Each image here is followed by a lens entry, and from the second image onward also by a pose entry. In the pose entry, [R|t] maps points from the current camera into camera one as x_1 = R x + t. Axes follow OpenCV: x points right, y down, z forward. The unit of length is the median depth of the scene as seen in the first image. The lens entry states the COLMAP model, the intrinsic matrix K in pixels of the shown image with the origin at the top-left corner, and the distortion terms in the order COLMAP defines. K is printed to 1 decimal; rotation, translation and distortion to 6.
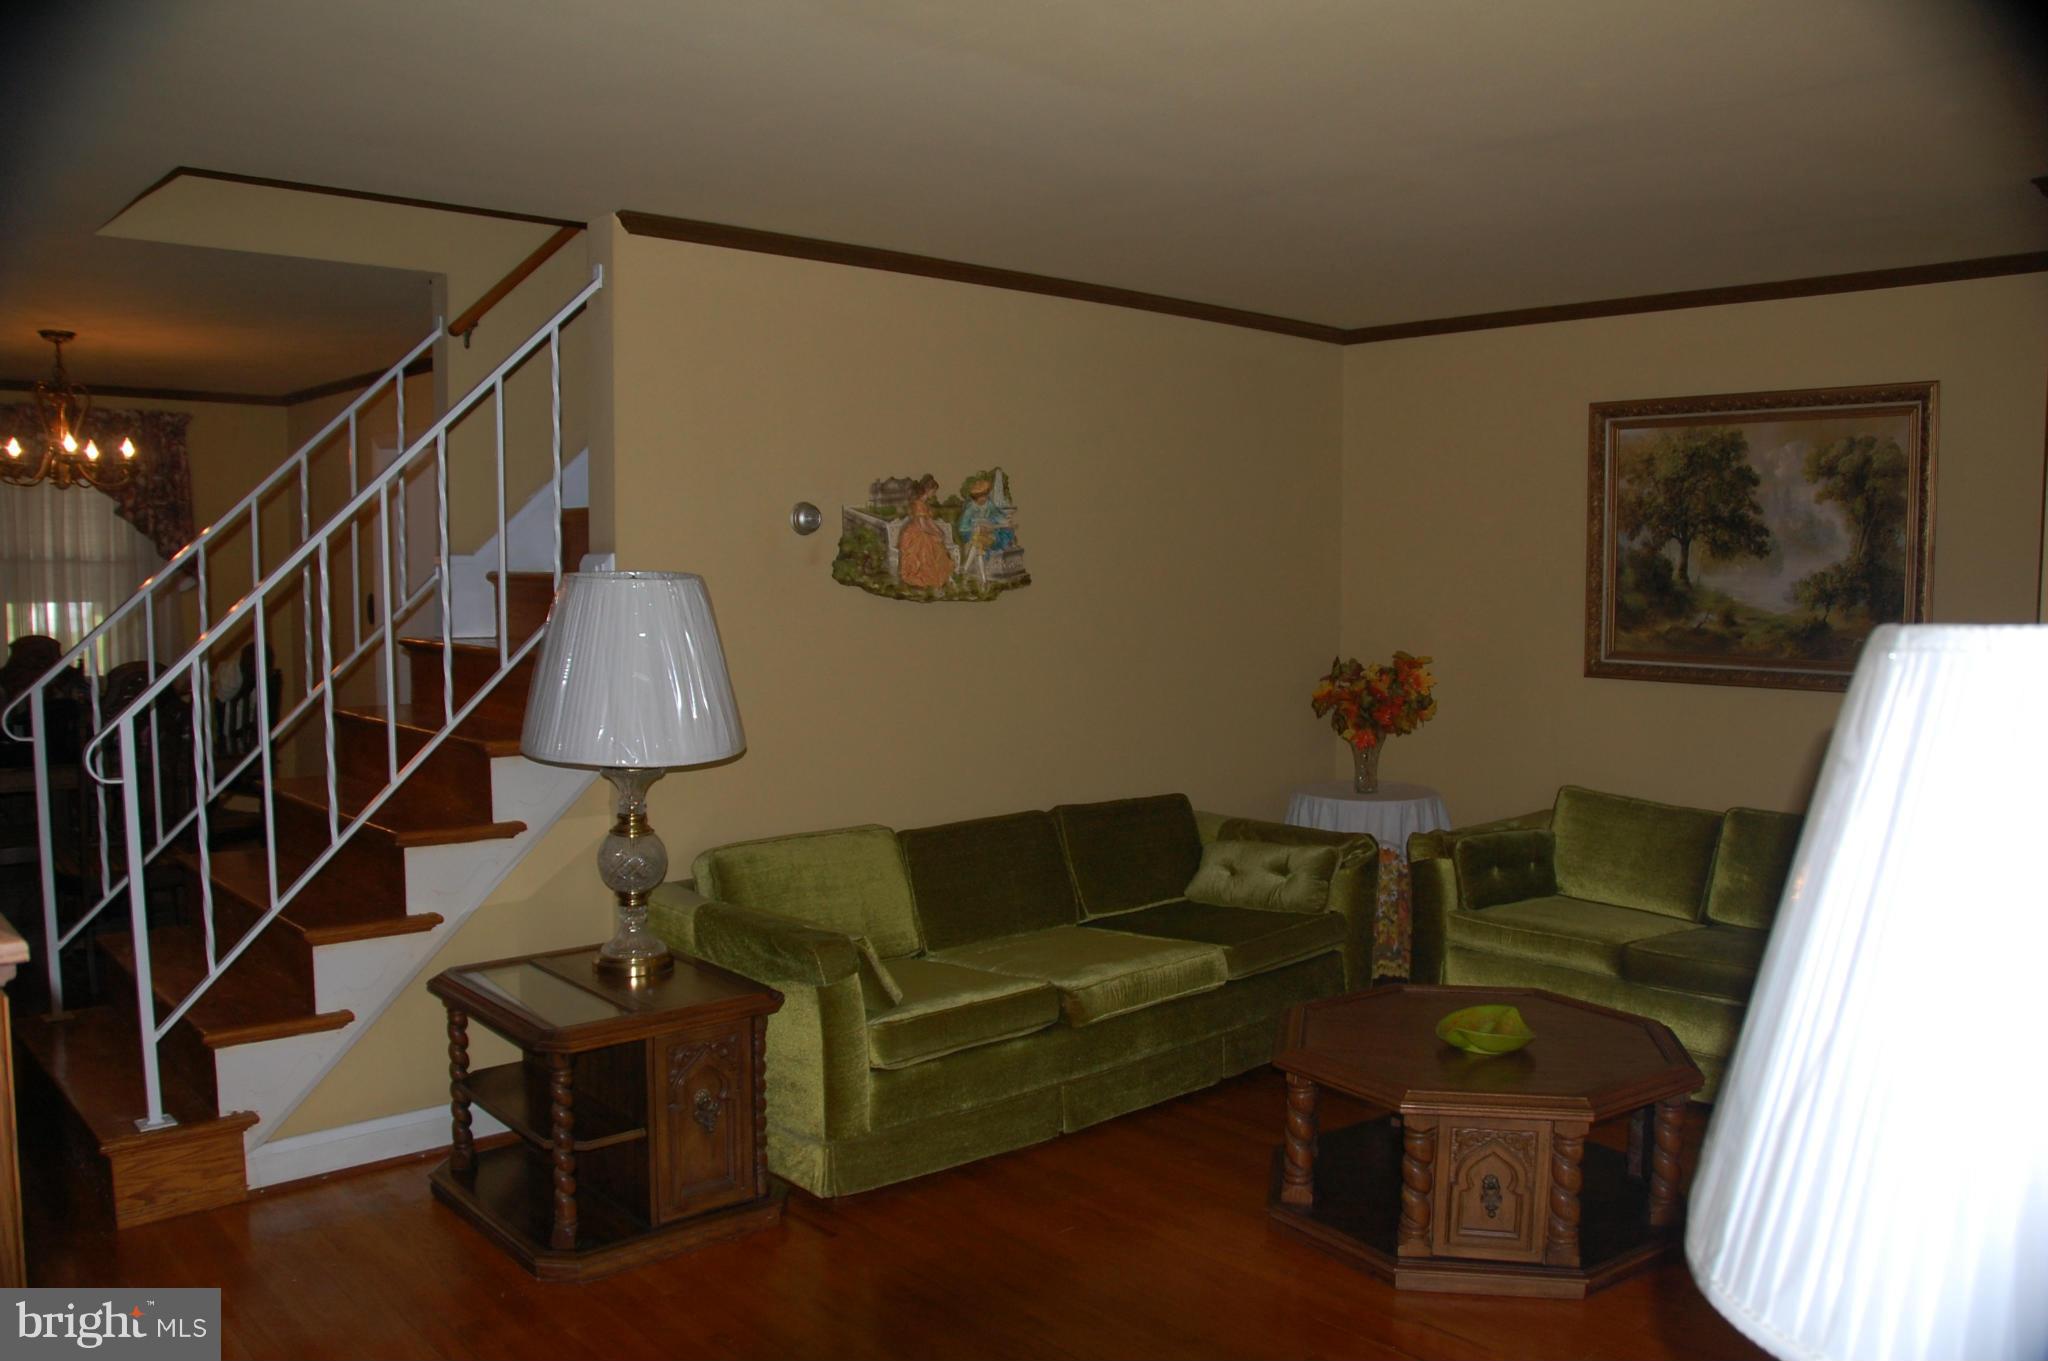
lens RADIAL K [[1633.9, 0, 1097.3], [0, 1633.9, 710.9], [0, 0, 1]] dist [-0.147580, 0.135602]
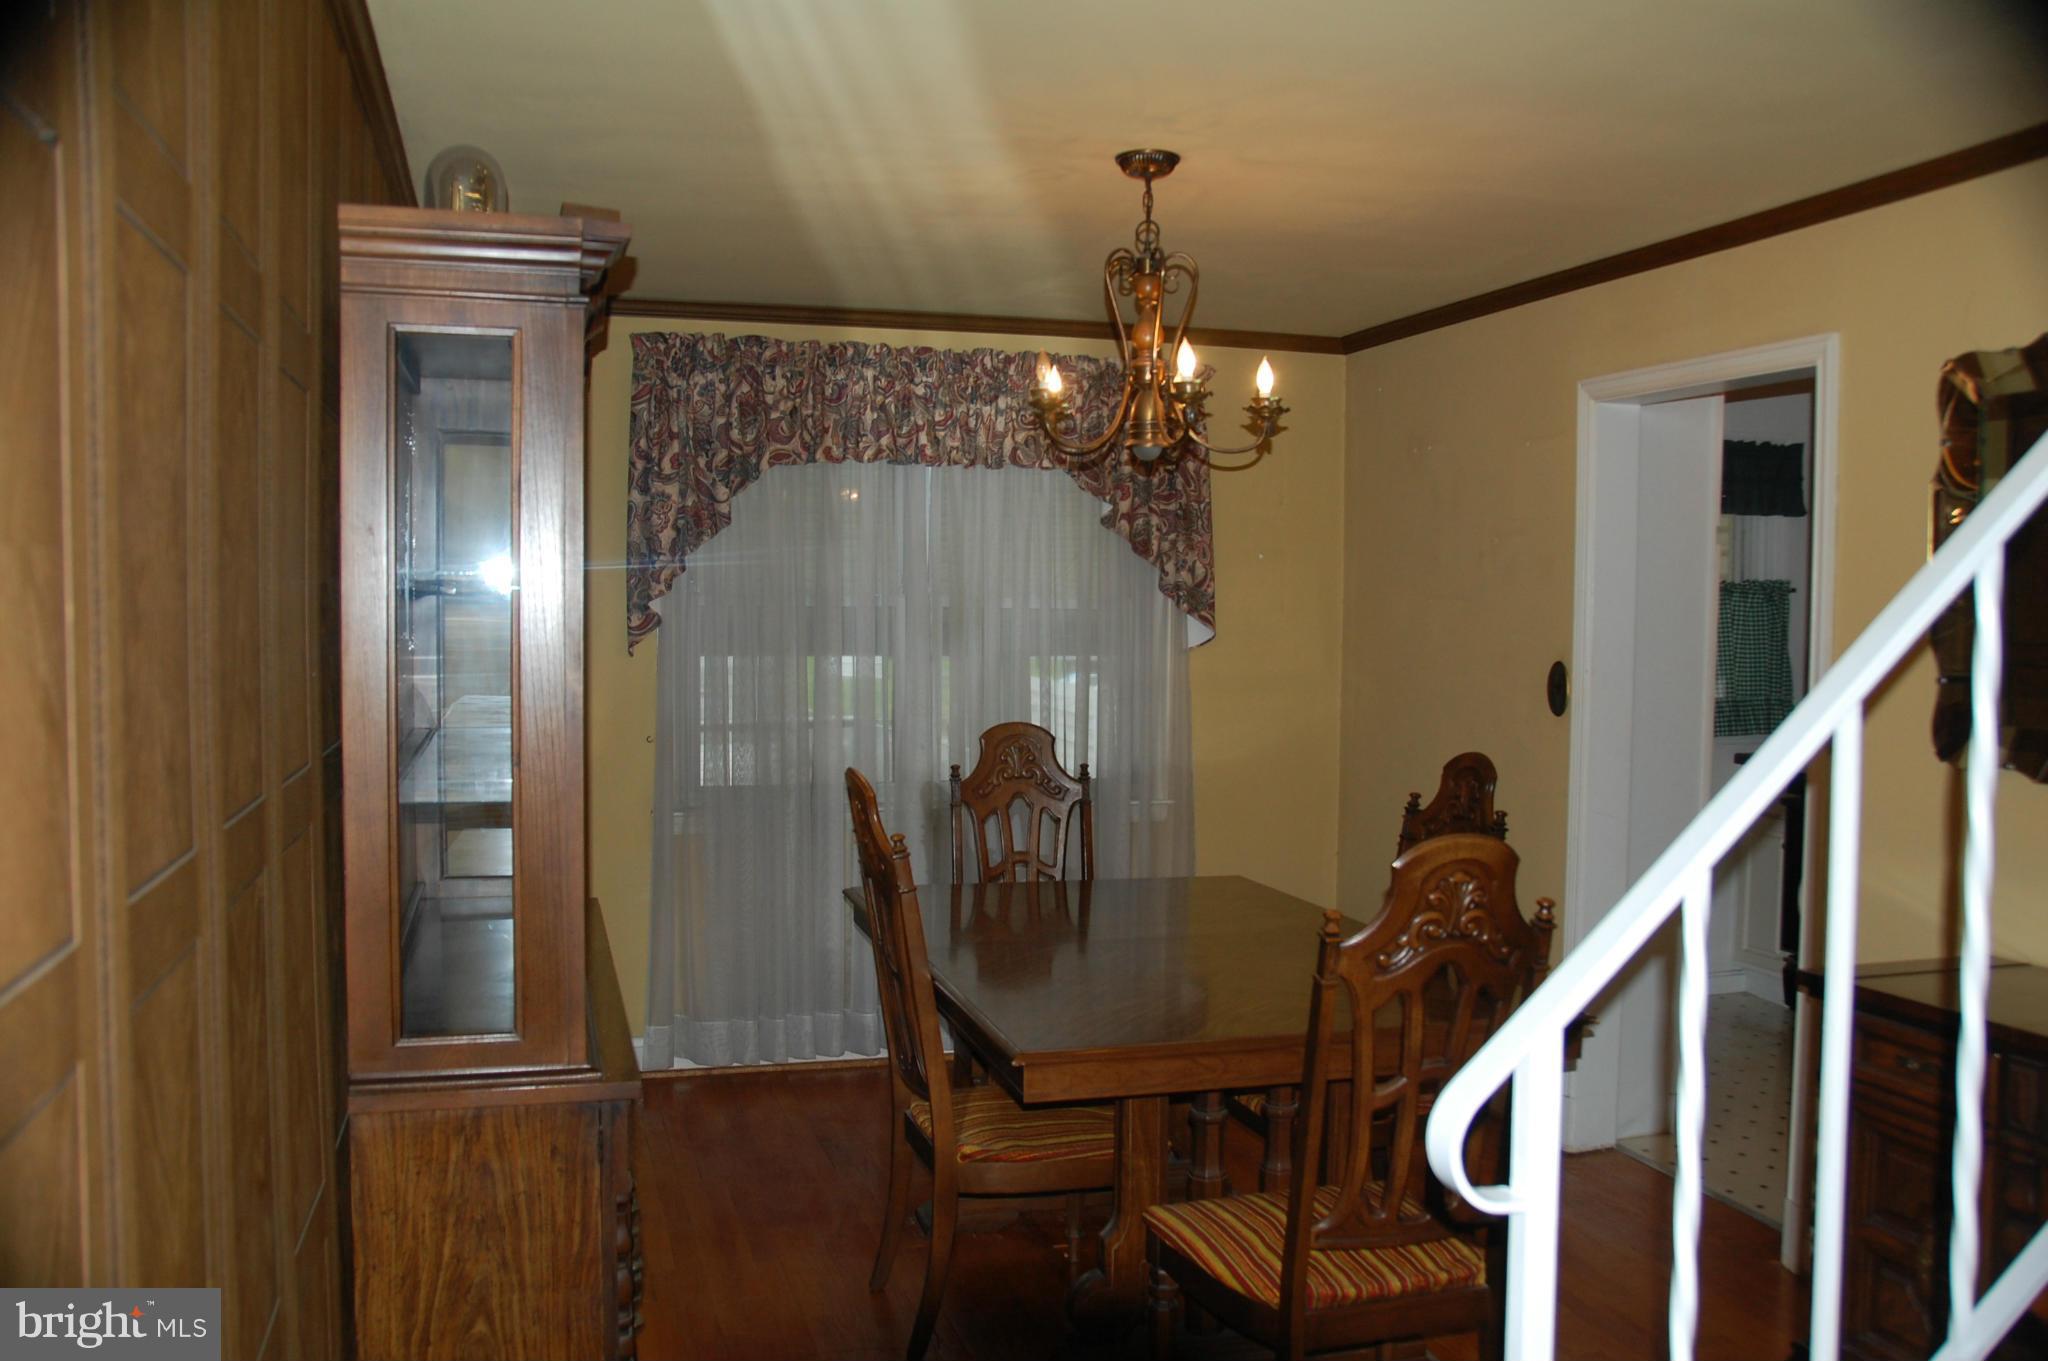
lens RADIAL K [[1633.9, 0, 1097.3], [0, 1633.9, 710.9], [0, 0, 1]] dist [-0.147580, 0.135602]
pose [[0.923072, 0.026560, -0.383709, -0.467249], [-0.037501, 0.999075, -0.021058, -0.047235], [0.382795, 0.033828, 0.923214, 0.505293]]
